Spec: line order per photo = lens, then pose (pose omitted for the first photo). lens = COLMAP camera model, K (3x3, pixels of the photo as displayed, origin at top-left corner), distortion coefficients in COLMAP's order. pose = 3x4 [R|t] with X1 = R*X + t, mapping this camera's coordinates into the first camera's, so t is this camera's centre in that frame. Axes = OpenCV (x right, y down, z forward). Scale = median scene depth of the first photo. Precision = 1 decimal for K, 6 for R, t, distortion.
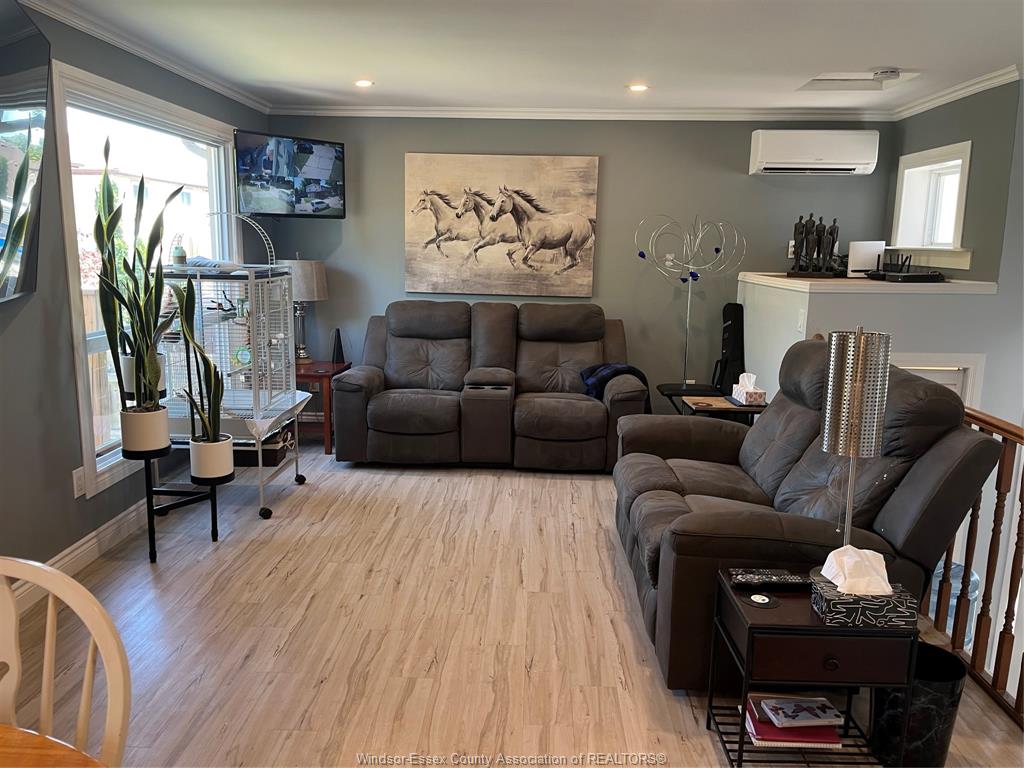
lens RADIAL K [[776.0, 0, 508.3], [0, 776.0, 382.0], [0, 0, 1]] dist [0.077941, -0.106691]
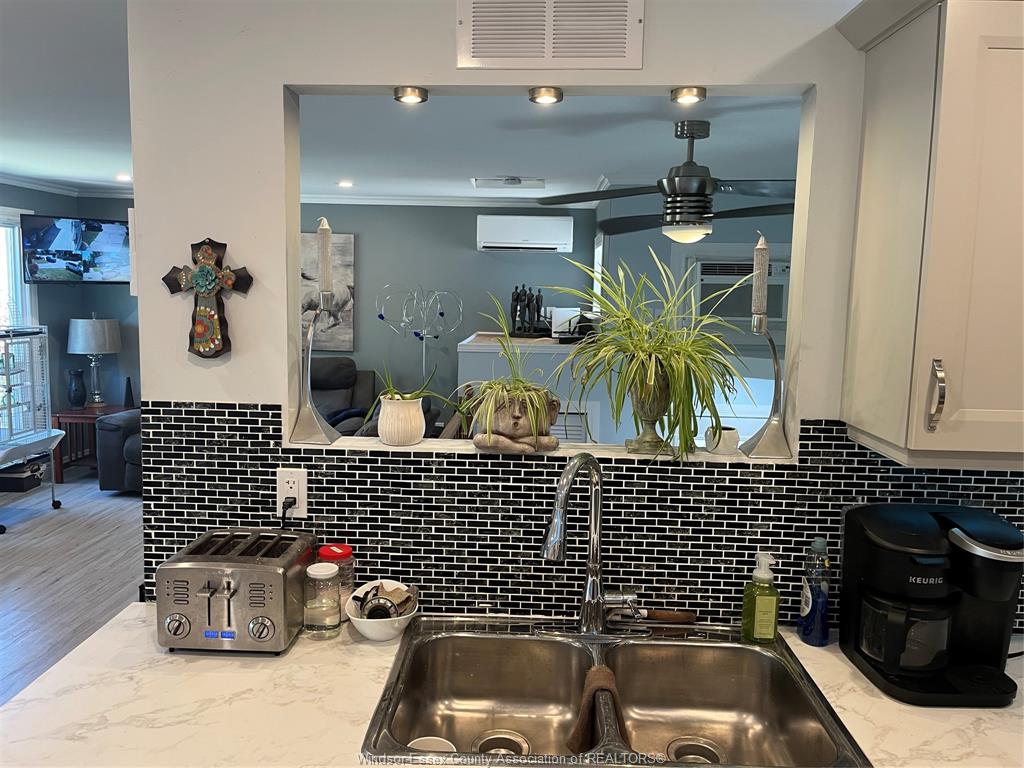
lens RADIAL K [[776.0, 0, 508.3], [0, 776.0, 382.0], [0, 0, 1]] dist [0.077941, -0.106691]
pose [[0.999985, 0.005371, -0.000431, 0.365910], [-0.005387, 0.998338, -0.057374, 0.003213], [0.000122, 0.057376, 0.998353, -0.180305]]
